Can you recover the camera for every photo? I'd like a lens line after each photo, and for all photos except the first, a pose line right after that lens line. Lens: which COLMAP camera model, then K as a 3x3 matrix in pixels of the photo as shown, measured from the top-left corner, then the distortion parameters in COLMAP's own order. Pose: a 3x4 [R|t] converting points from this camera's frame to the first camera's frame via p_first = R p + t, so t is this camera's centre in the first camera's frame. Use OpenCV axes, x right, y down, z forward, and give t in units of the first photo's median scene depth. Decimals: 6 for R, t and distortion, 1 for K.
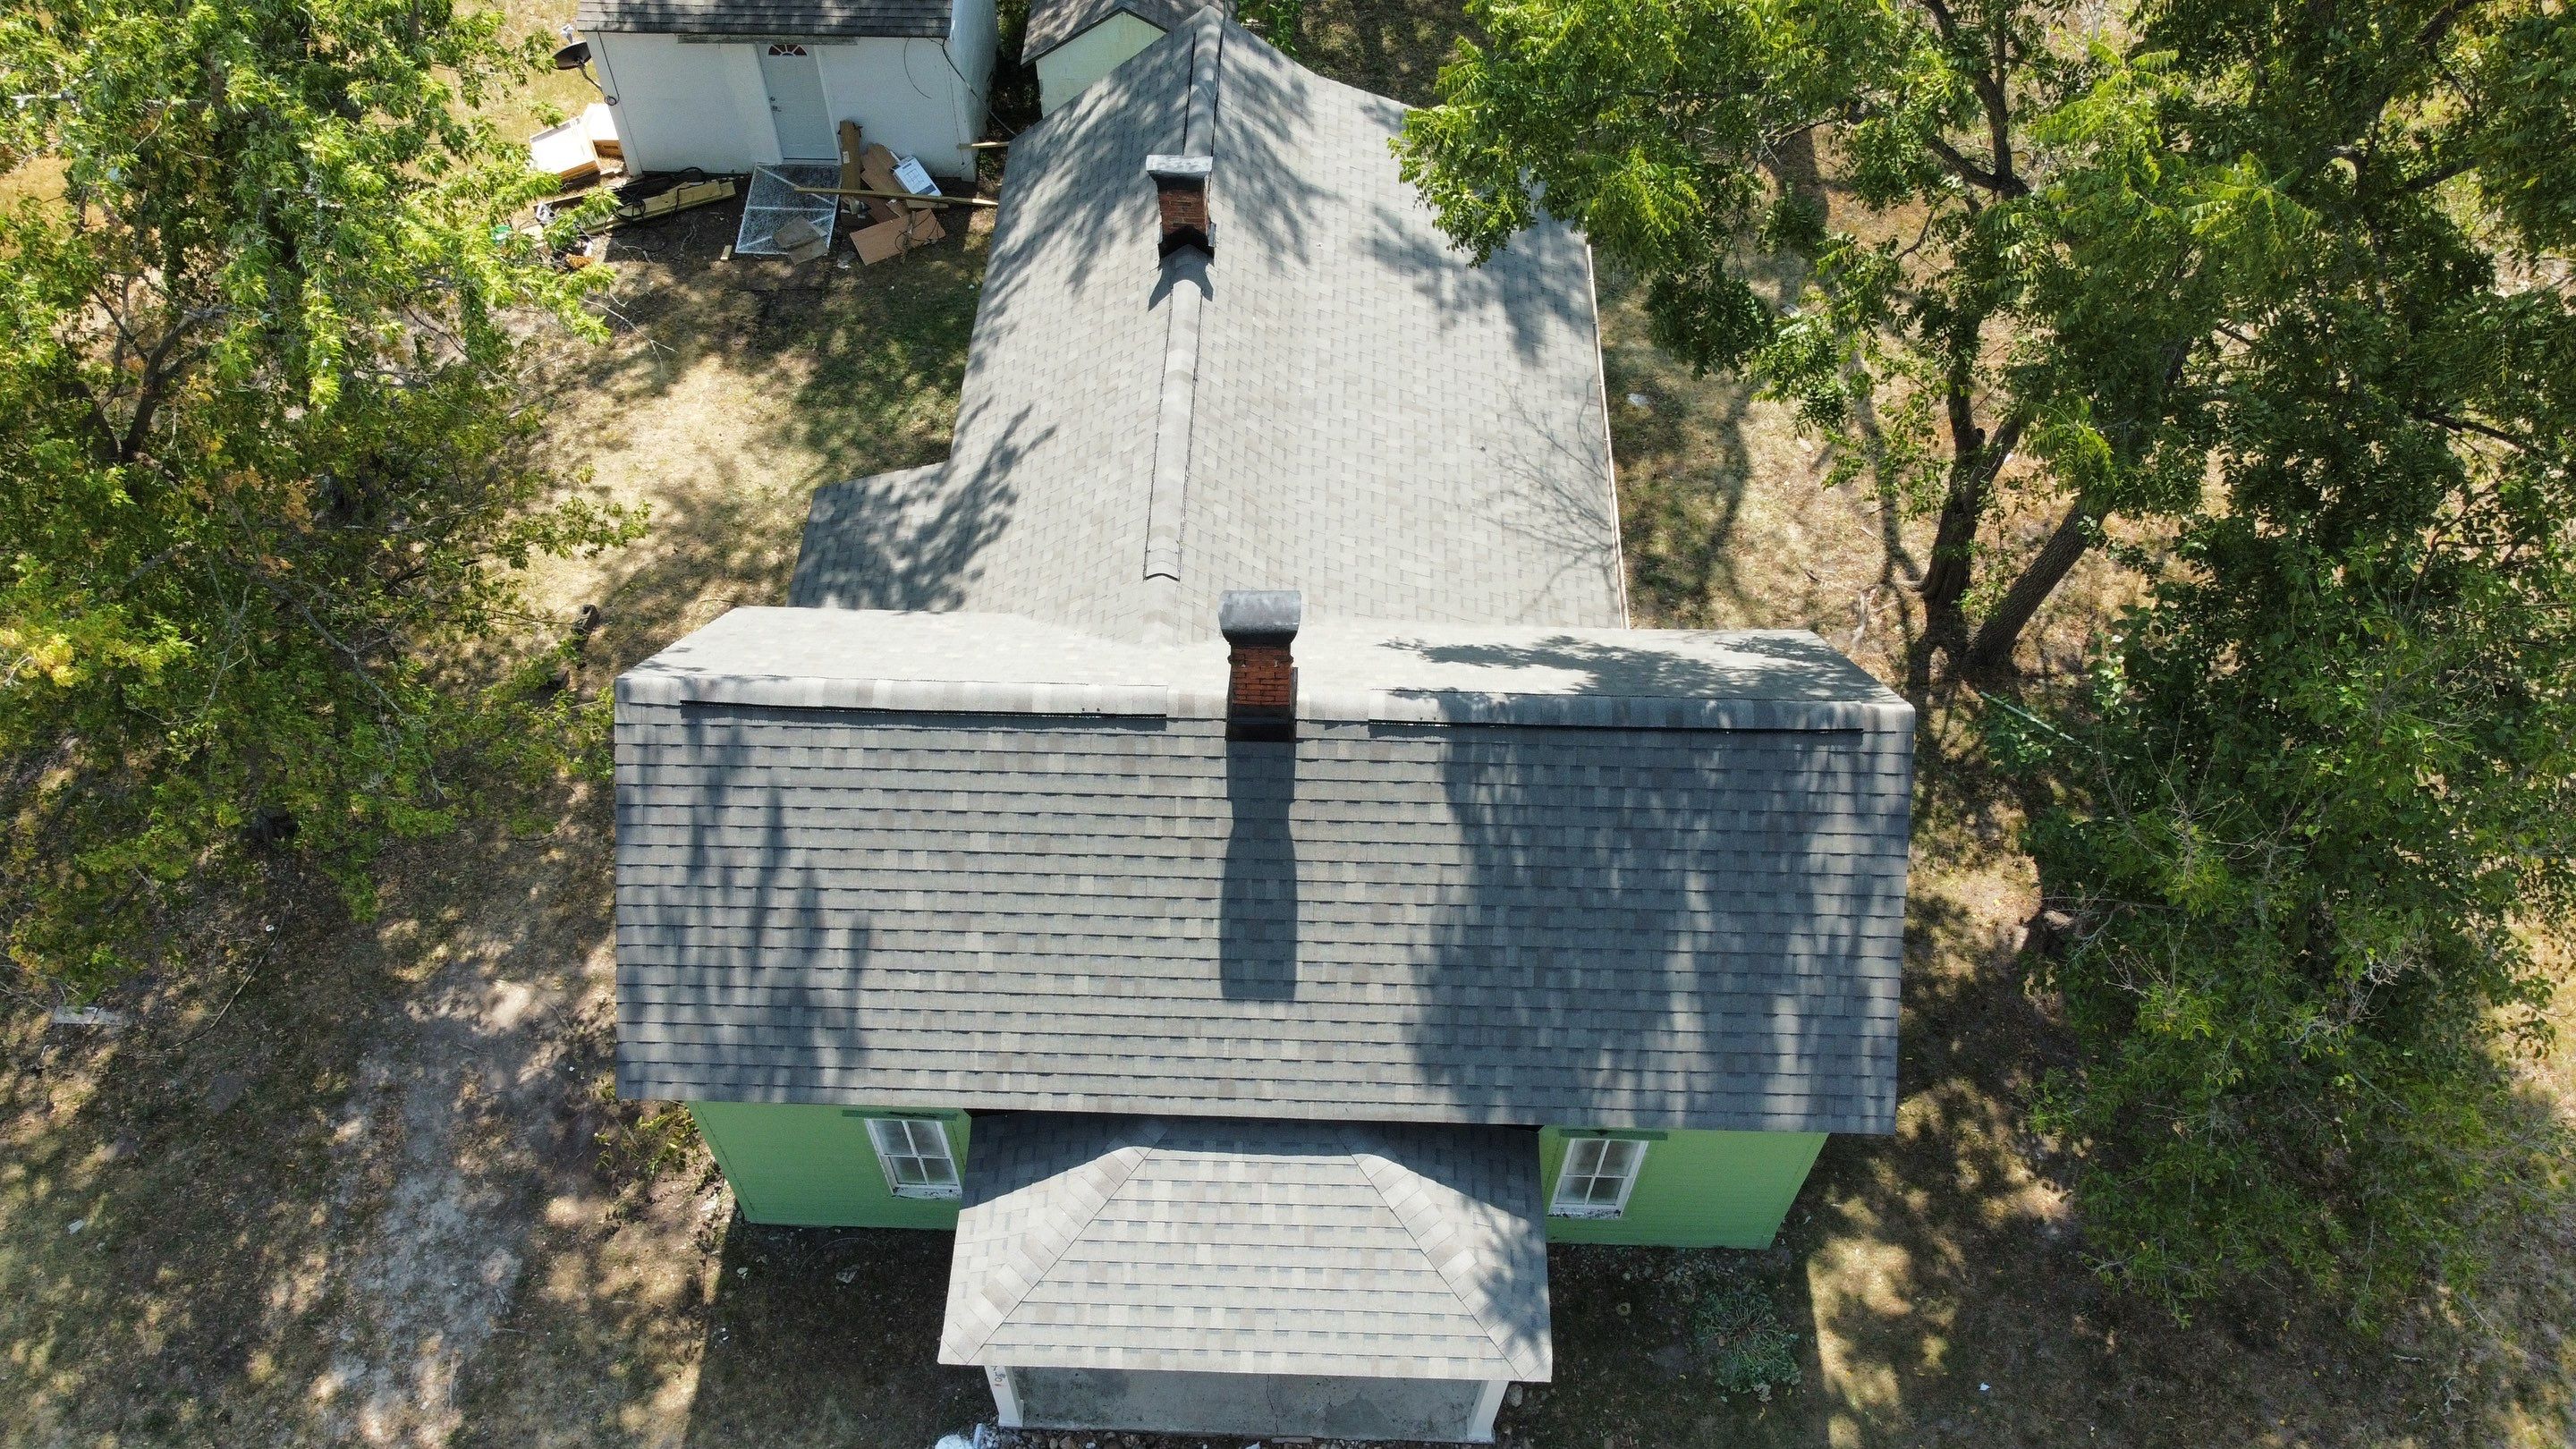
lens RADIAL K [[1761.9, 0, 1288.0], [0, 1761.9, 724.5], [0, 0, 1]] dist [0.000329, -0.001671]
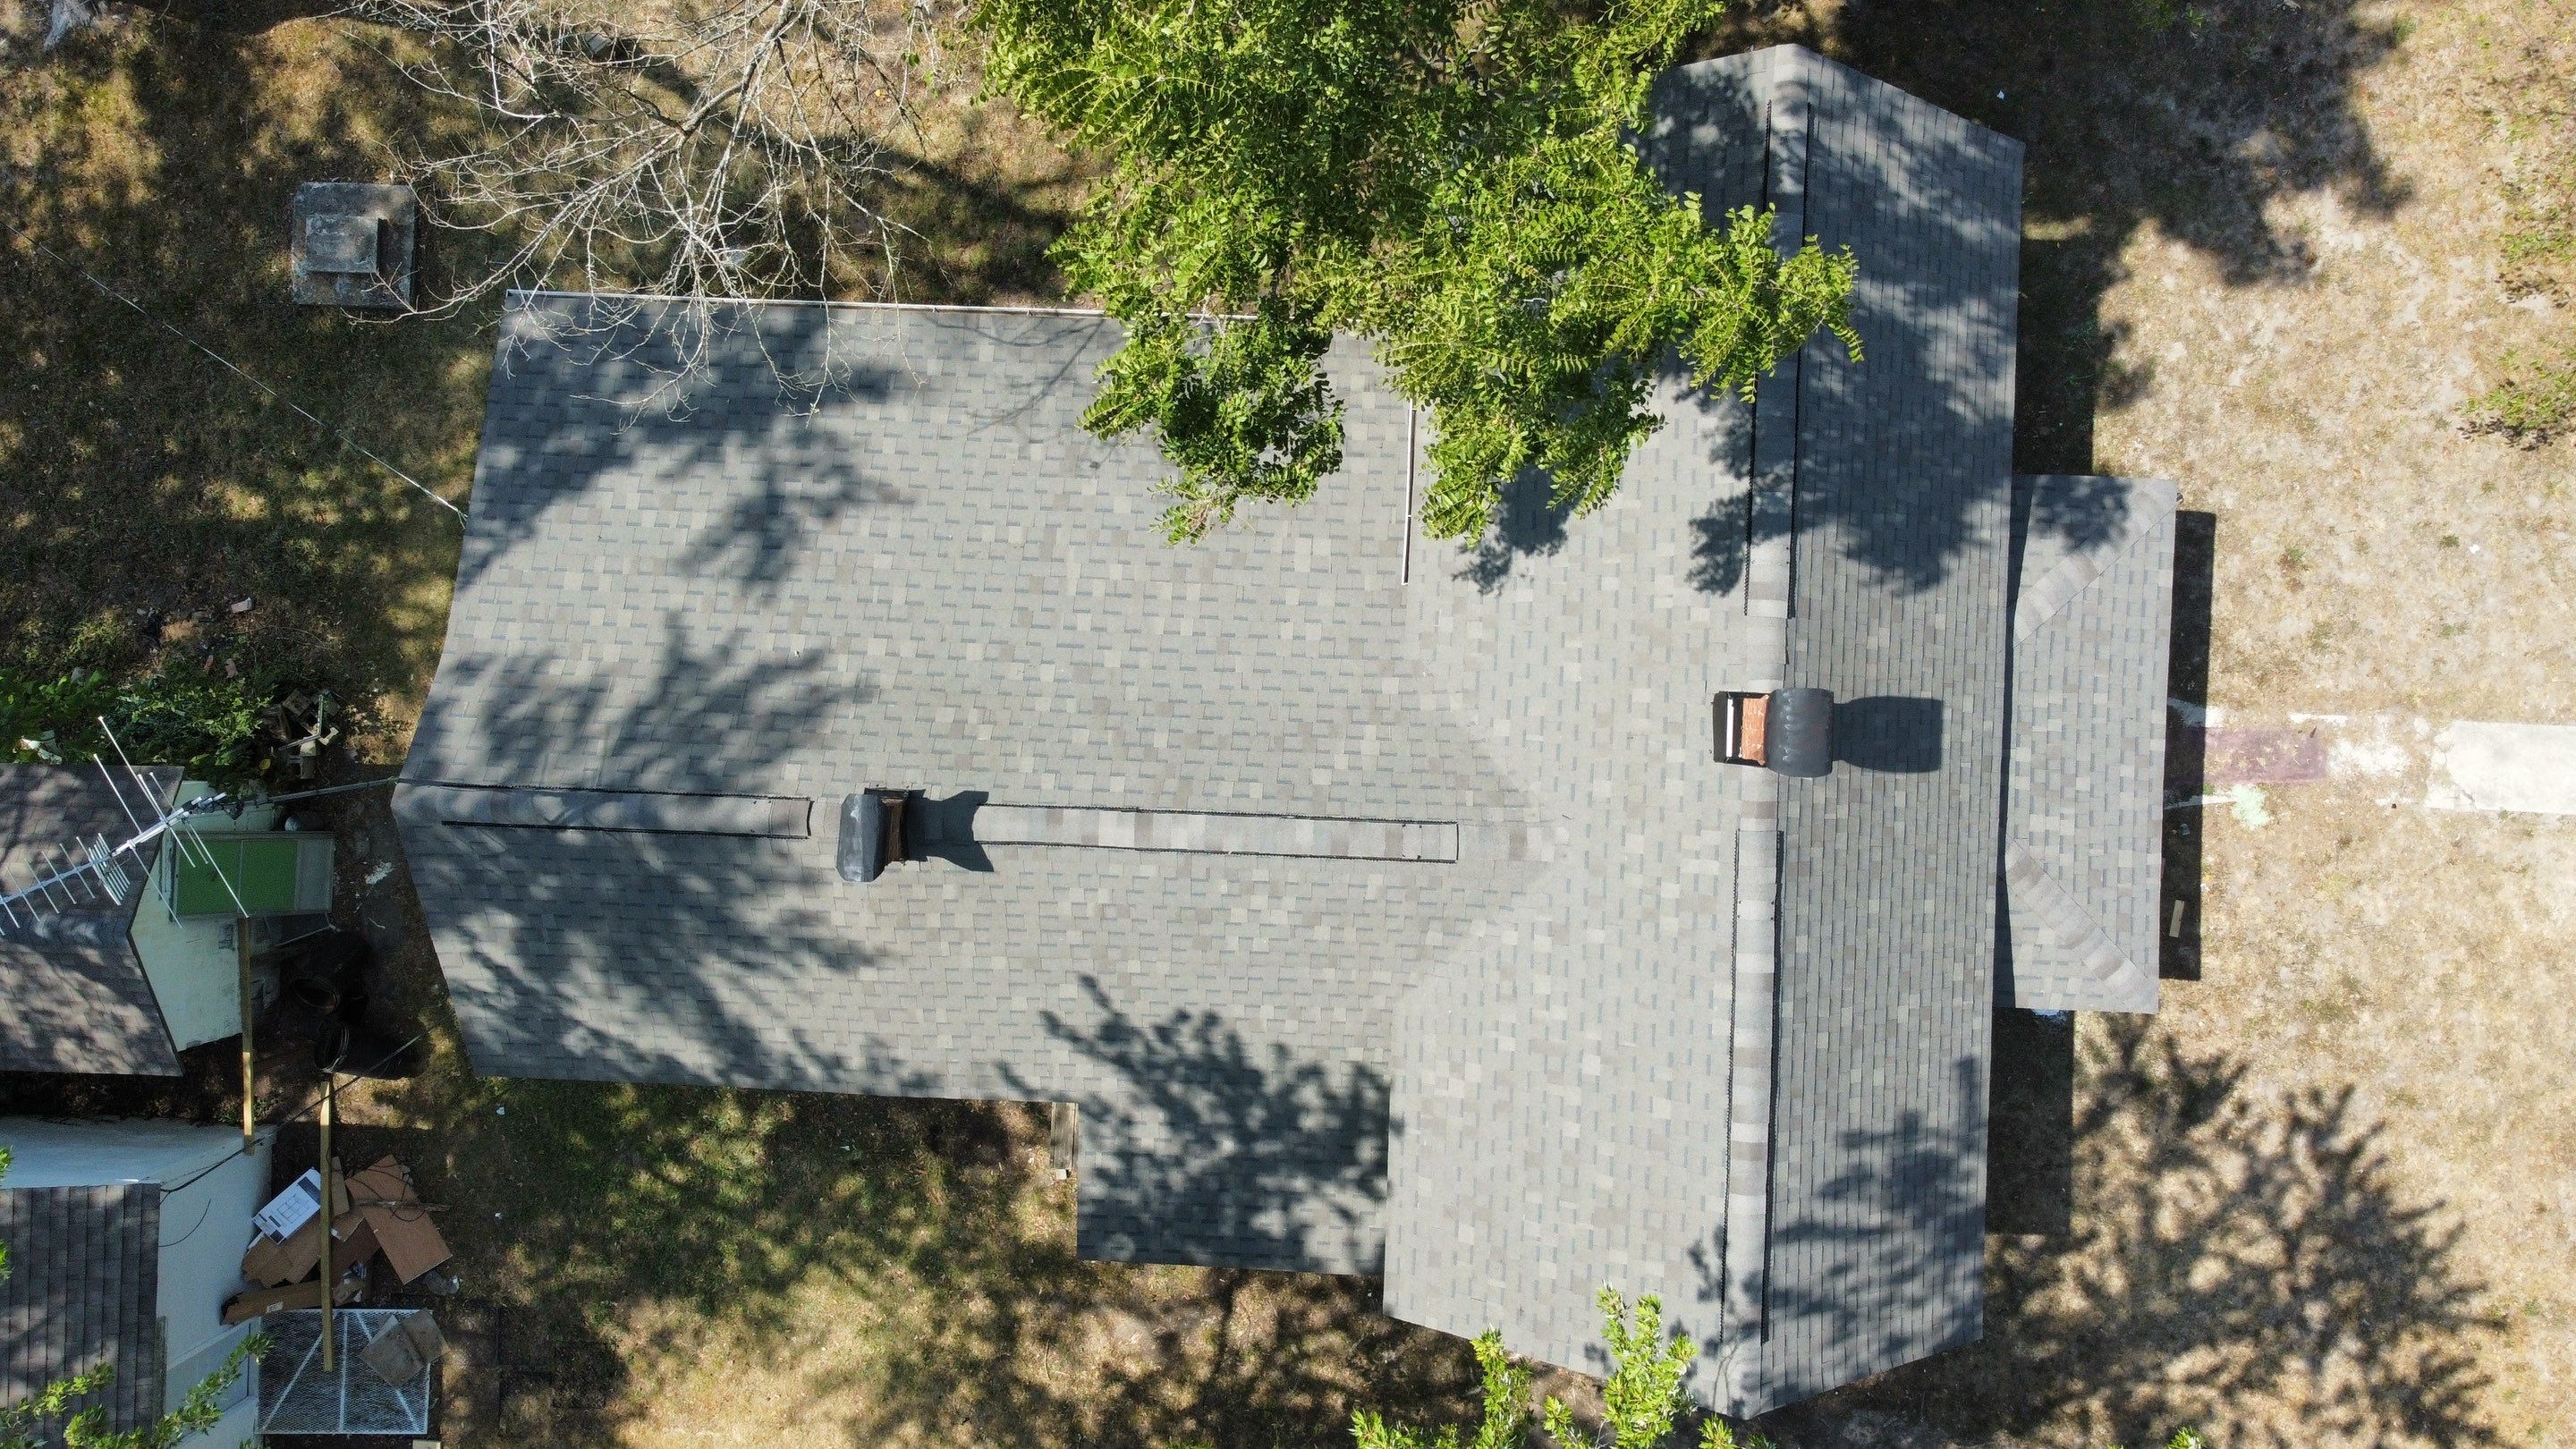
lens RADIAL K [[1761.9, 0, 1288.0], [0, 1761.9, 724.5], [0, 0, 1]] dist [0.000329, -0.001671]
pose [[0.014014, -0.999889, -0.004997, -0.006817], [0.836464, 0.008985, 0.547948, -0.492146], [-0.547842, -0.011858, 0.836498, 0.239099]]
